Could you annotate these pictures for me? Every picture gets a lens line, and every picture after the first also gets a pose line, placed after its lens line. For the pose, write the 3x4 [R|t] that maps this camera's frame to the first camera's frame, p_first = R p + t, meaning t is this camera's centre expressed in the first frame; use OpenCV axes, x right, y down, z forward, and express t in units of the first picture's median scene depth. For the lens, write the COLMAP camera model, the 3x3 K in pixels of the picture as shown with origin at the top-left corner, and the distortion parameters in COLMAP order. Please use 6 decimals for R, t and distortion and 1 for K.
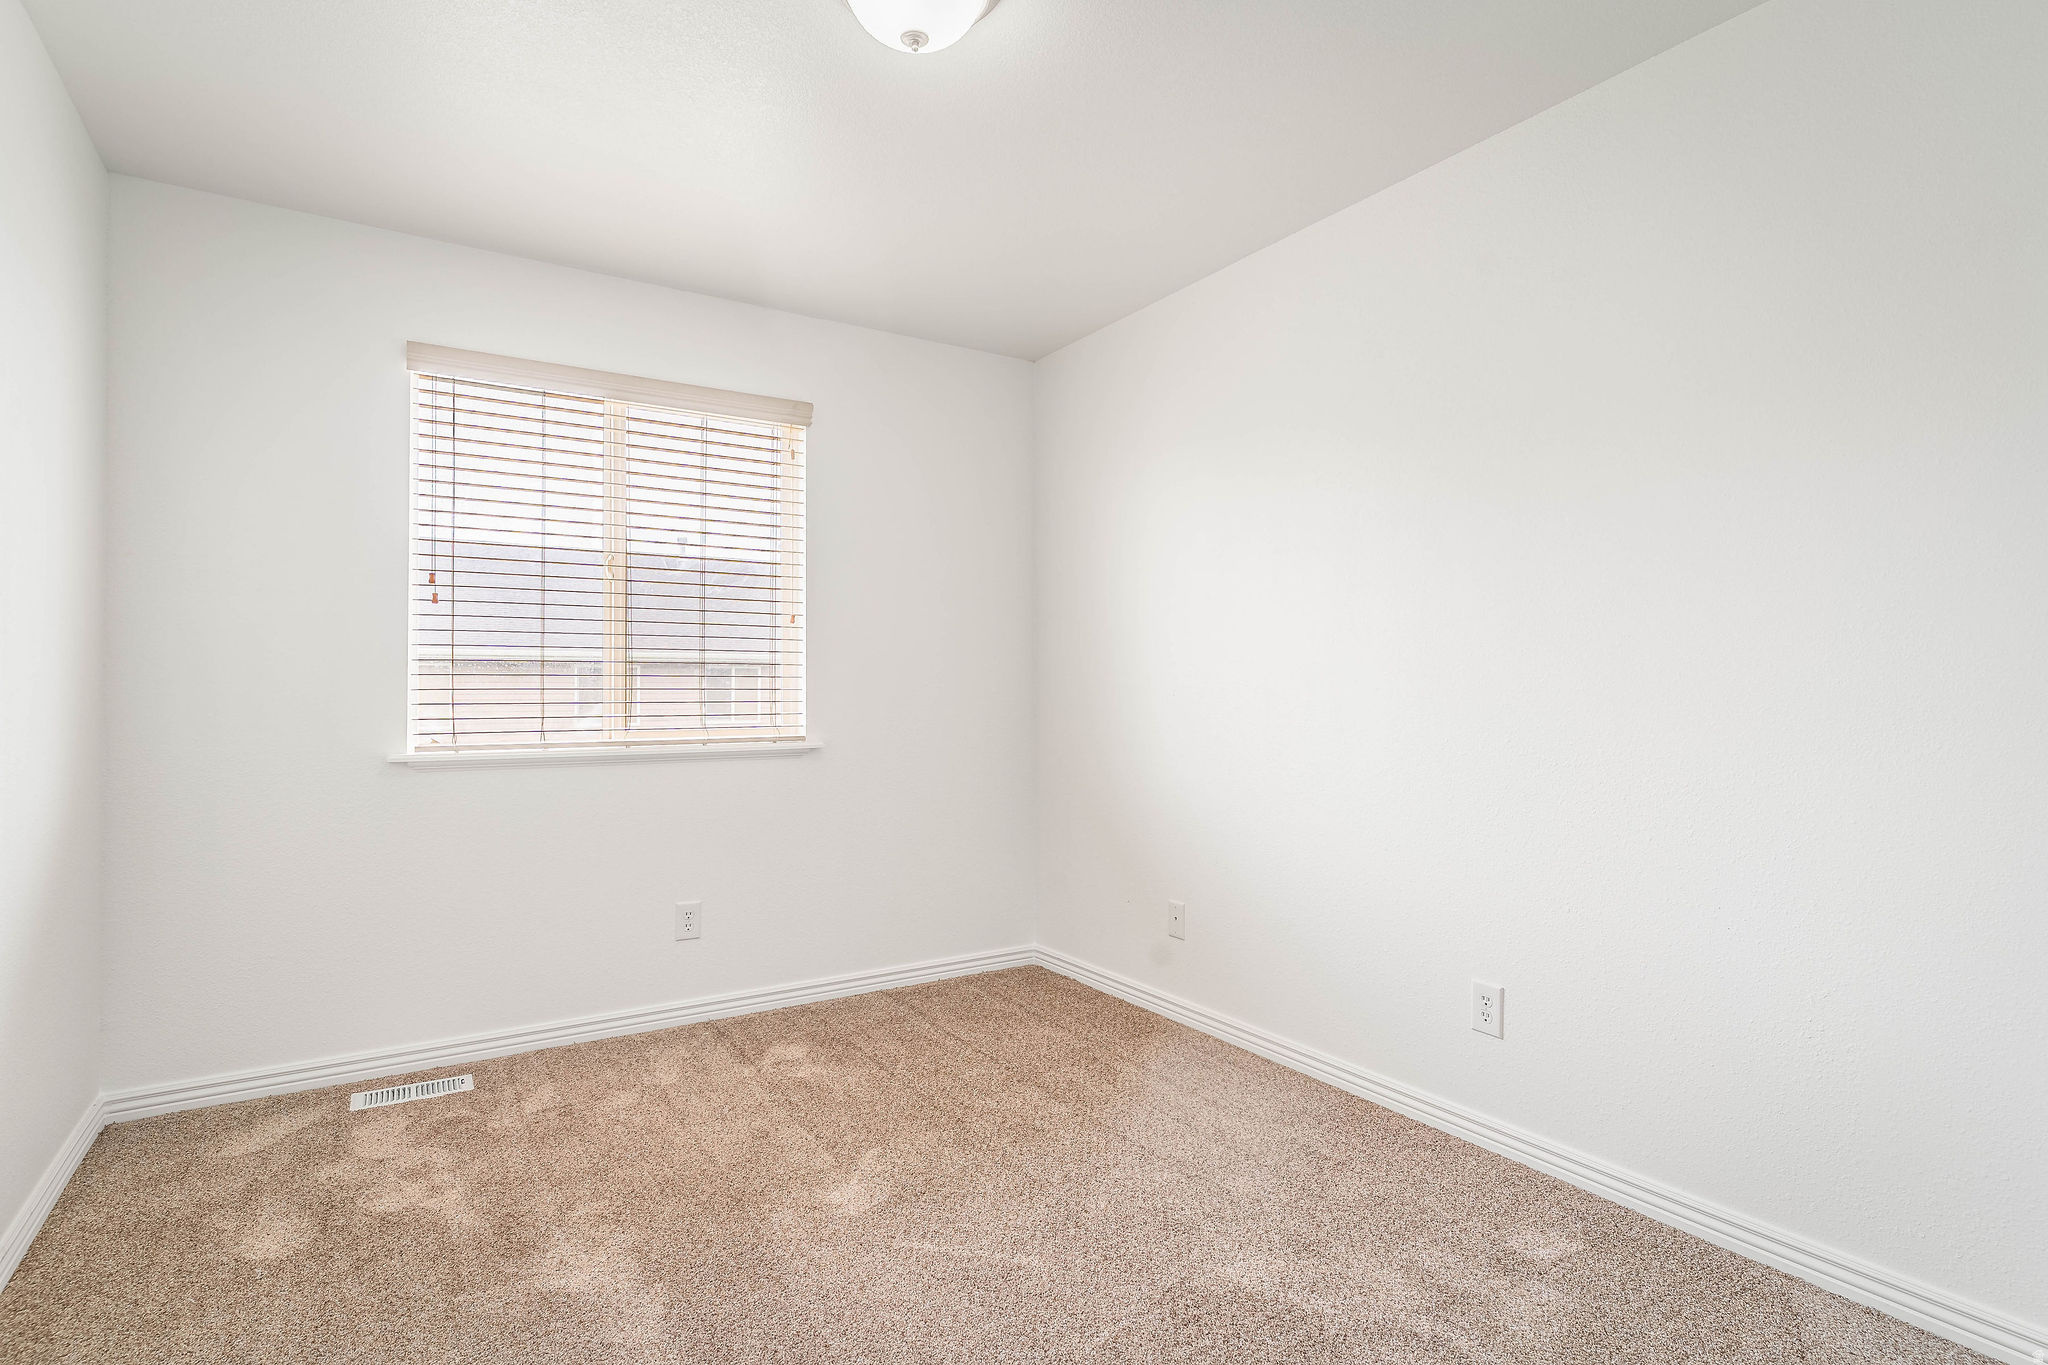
lens RADIAL K [[990.7, 0, 946.5], [0, 990.7, 686.7], [0, 0, 1]] dist [0.000067, -0.000056]
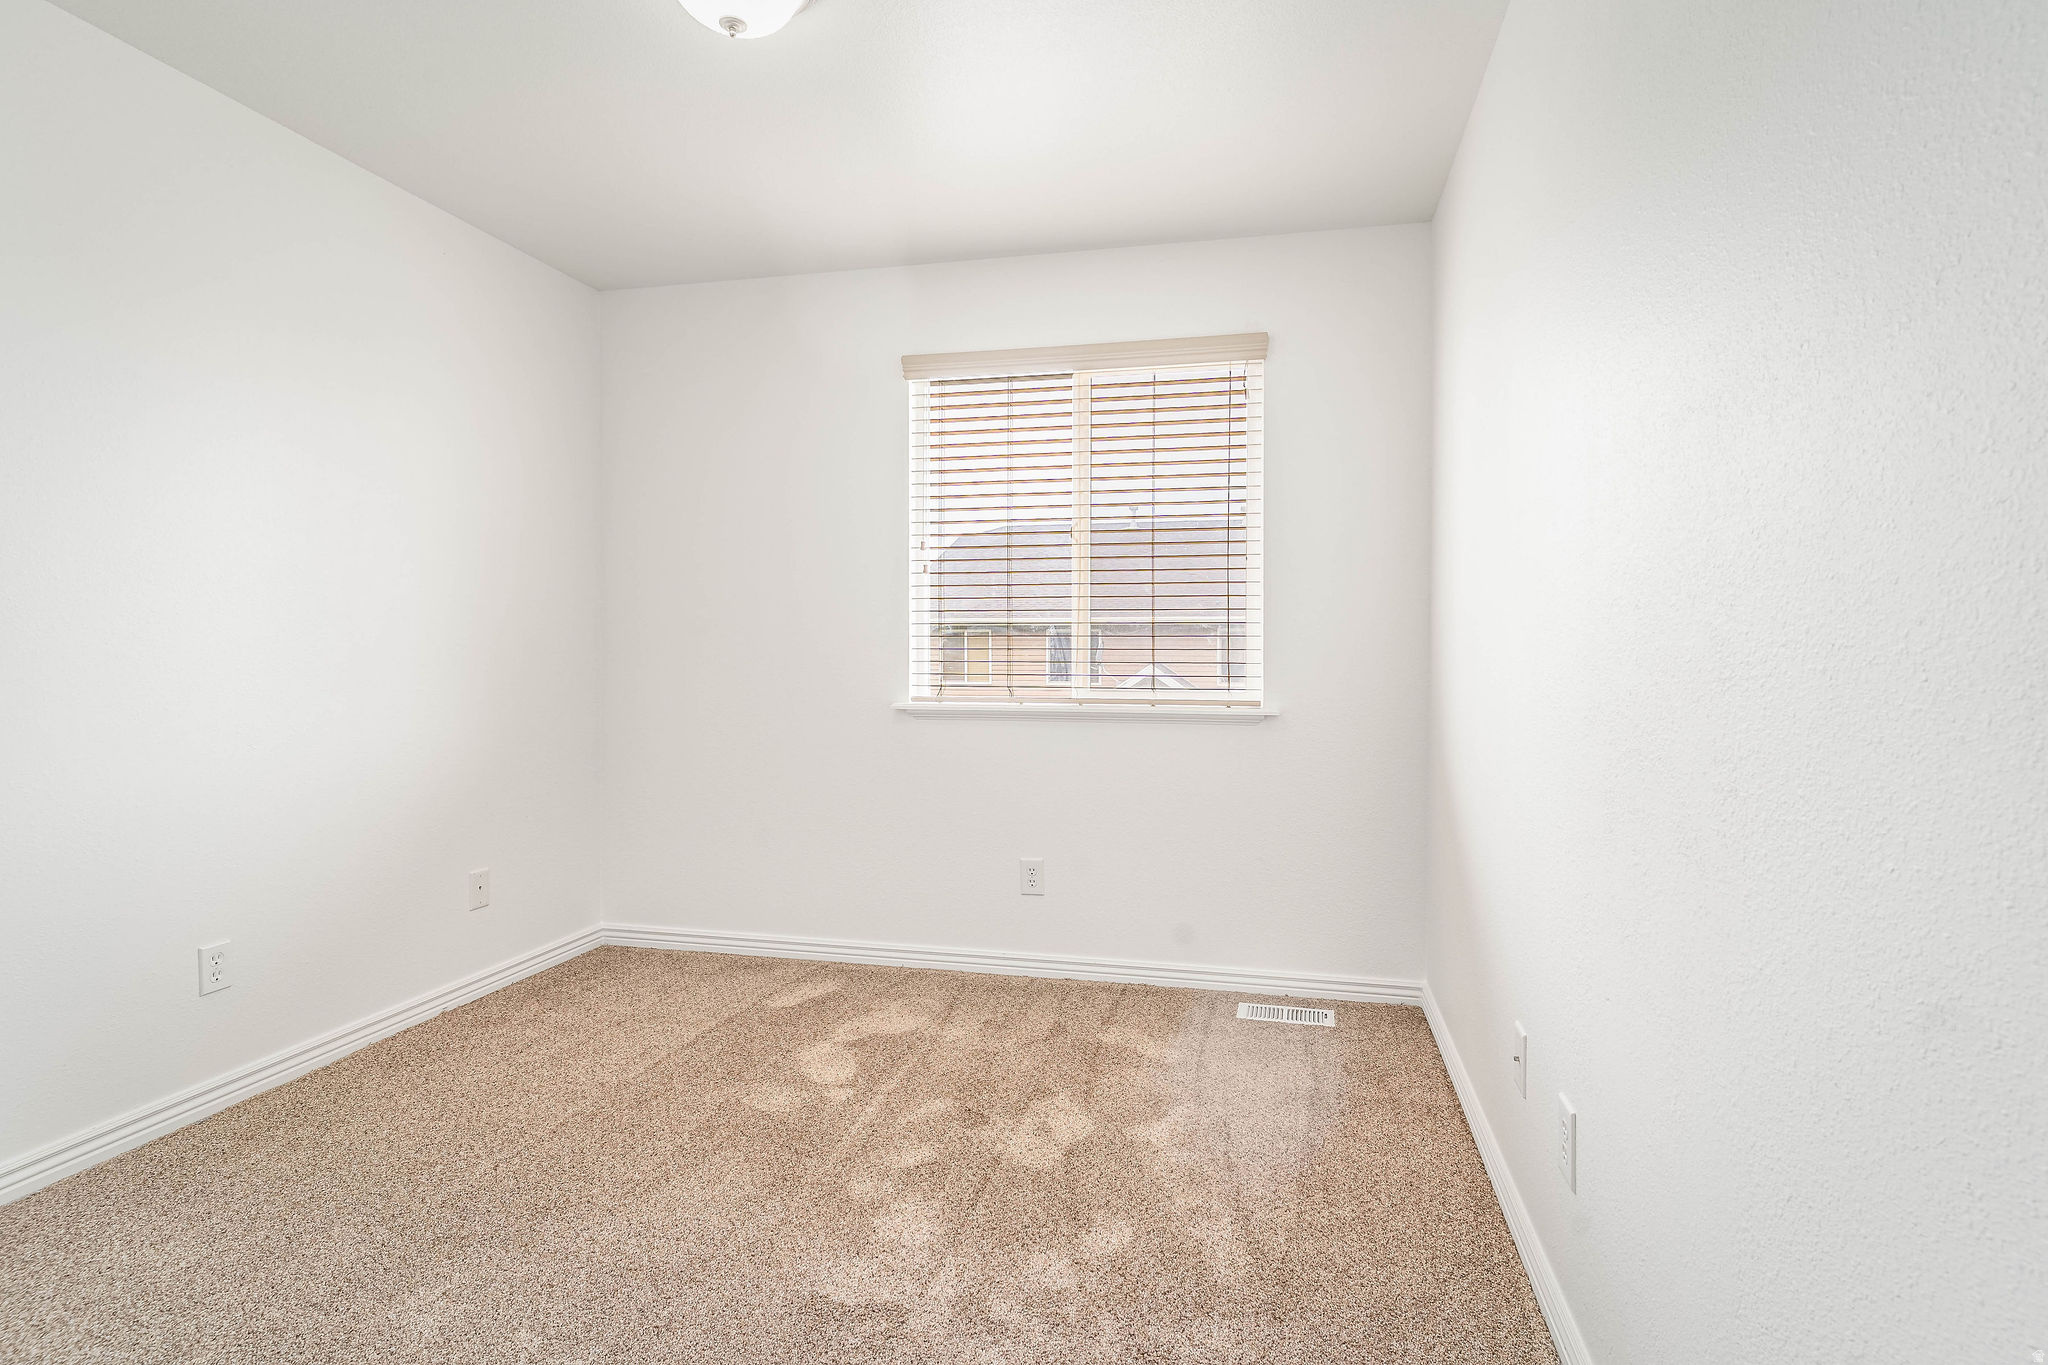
lens RADIAL K [[996.1, 0, 1074.0], [0, 996.1, 661.2], [0, 0, 1]] dist [0.000944, 0.000202]
pose [[0.727500, 0.009868, -0.686037, 0.377484], [-0.001104, 0.999912, 0.013212, 0.001074], [0.686107, -0.008854, 0.727447, 0.227620]]
